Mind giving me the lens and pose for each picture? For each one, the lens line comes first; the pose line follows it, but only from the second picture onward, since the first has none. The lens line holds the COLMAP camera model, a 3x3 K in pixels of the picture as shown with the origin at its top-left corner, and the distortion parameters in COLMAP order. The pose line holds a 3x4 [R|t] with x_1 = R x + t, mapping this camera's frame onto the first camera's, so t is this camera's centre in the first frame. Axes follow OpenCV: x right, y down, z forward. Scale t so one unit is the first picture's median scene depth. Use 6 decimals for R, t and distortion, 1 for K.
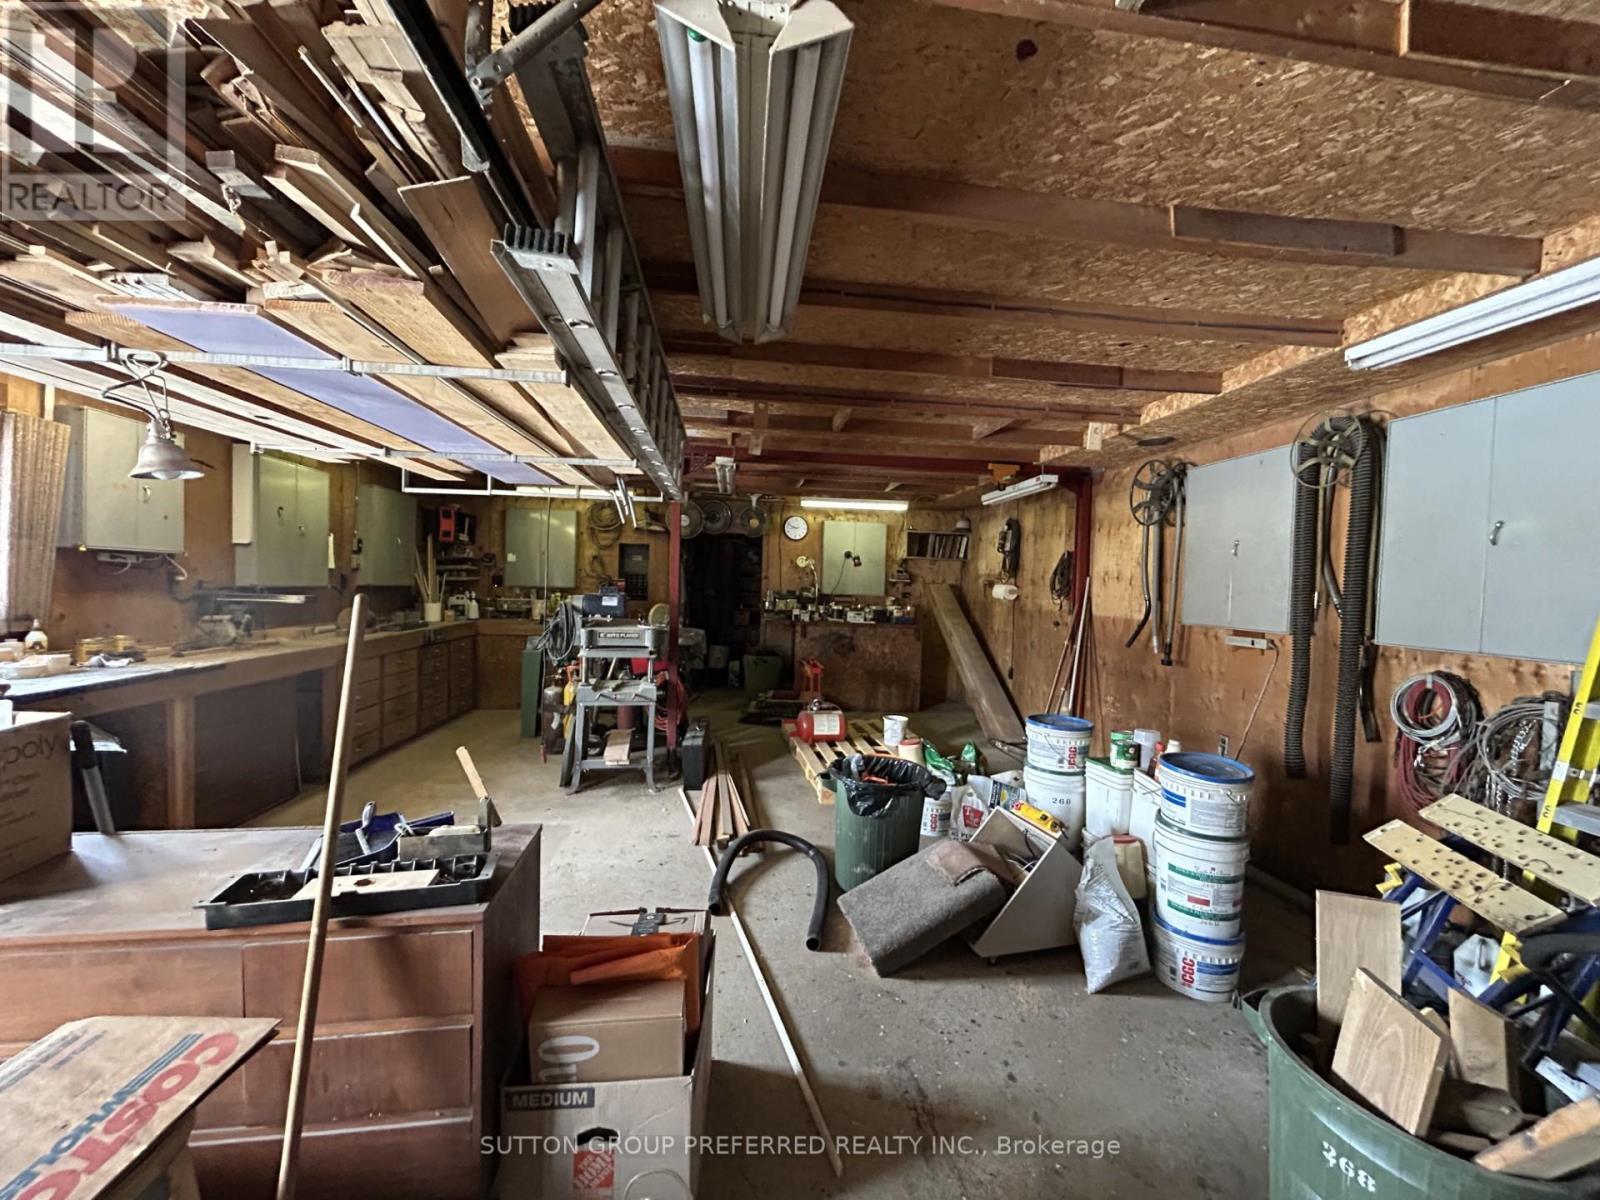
lens RADIAL K [[645.2, 0, 800.0], [0, 645.2, 600.0], [0, 0, 1]] dist [0.000206, 0.000188]
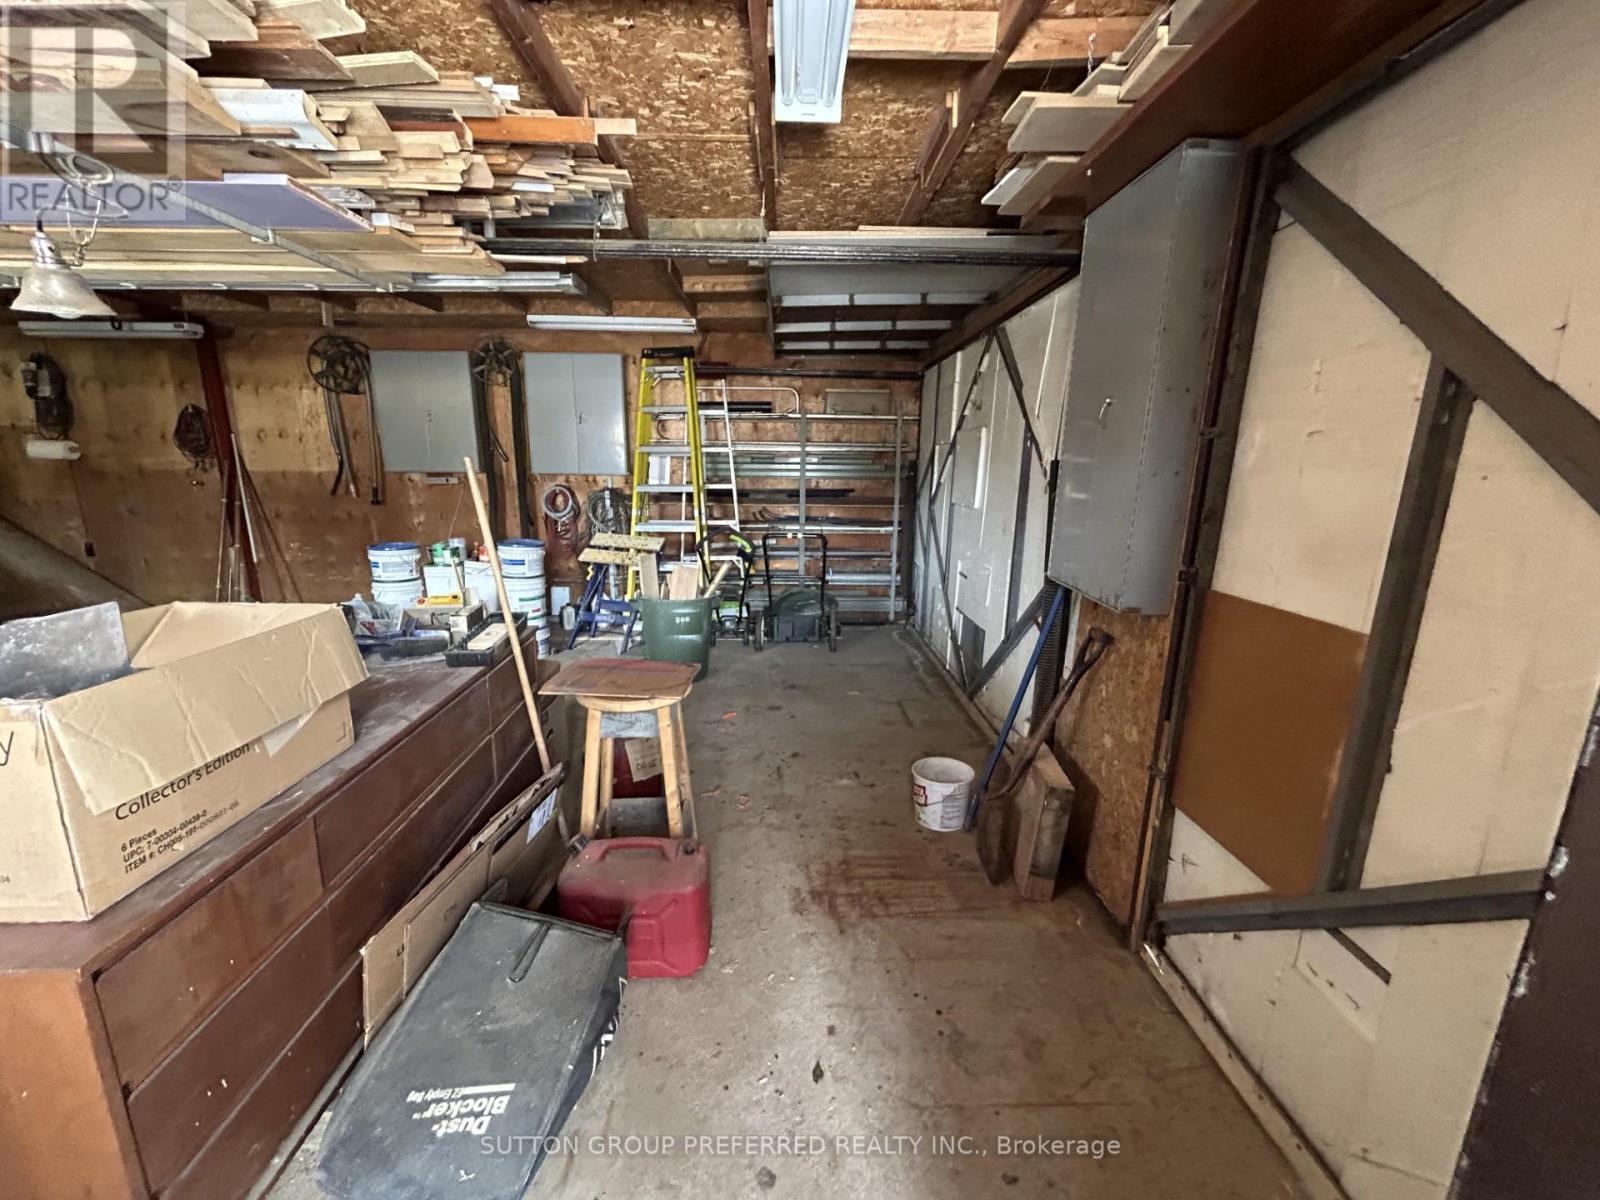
lens RADIAL K [[645.2, 0, 800.0], [0, 645.2, 600.0], [0, 0, 1]] dist [0.000206, 0.000188]
pose [[0.083941, -0.242879, 0.966418, -0.901620], [0.022000, 0.970056, 0.241883, -0.012230], [-0.996228, 0.000957, 0.086771, 0.031841]]
